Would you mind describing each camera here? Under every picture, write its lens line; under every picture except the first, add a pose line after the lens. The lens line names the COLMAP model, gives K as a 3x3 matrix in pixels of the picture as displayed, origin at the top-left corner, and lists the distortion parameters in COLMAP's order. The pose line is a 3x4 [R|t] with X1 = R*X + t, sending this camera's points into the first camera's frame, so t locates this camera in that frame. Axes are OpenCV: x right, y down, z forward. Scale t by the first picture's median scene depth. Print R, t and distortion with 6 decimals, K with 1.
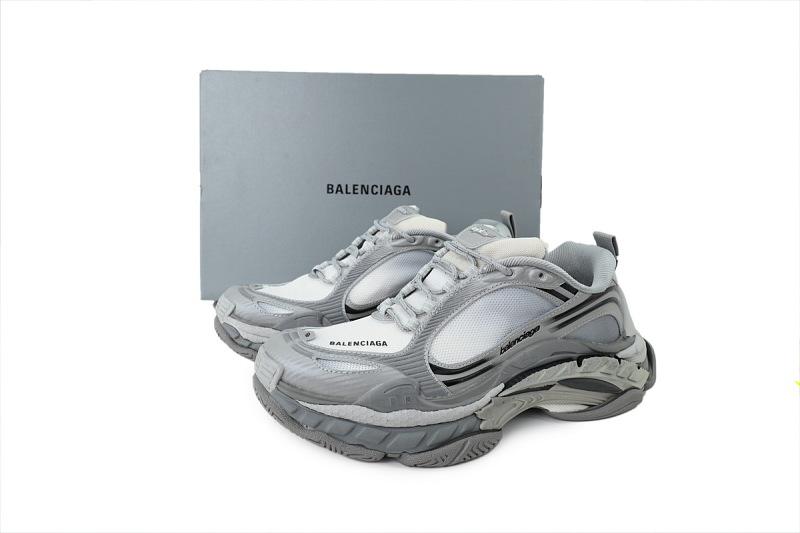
lens RADIAL K [[551.8, 0, 399.5], [0, 551.8, 266.9], [0, 0, 1]] dist [0.008425, -0.000781]
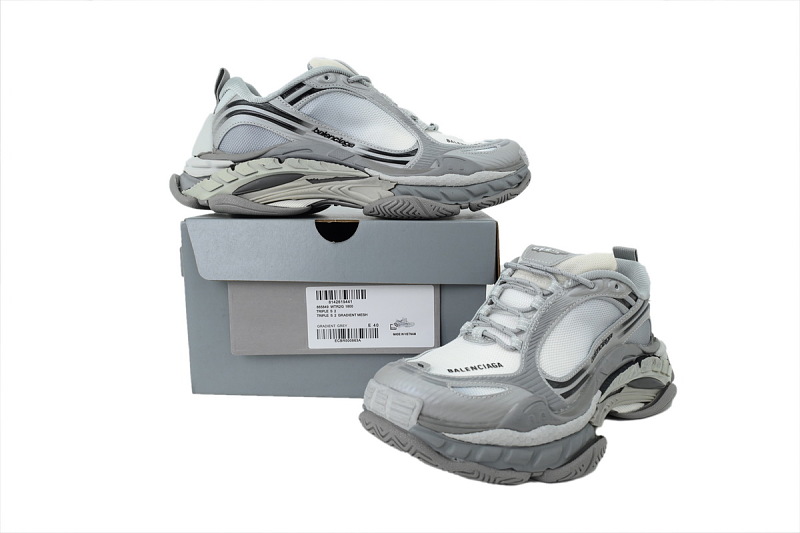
lens RADIAL K [[551.8, 0, 400.4], [0, 551.8, 265.4], [0, 0, 1]] dist [0.008425, -0.000781]
pose [[0.954190, -0.061996, 0.292708, -0.491379], [0.081237, 0.995229, -0.054031, -0.001229], [-0.287962, 0.075335, 0.954674, 0.081932]]
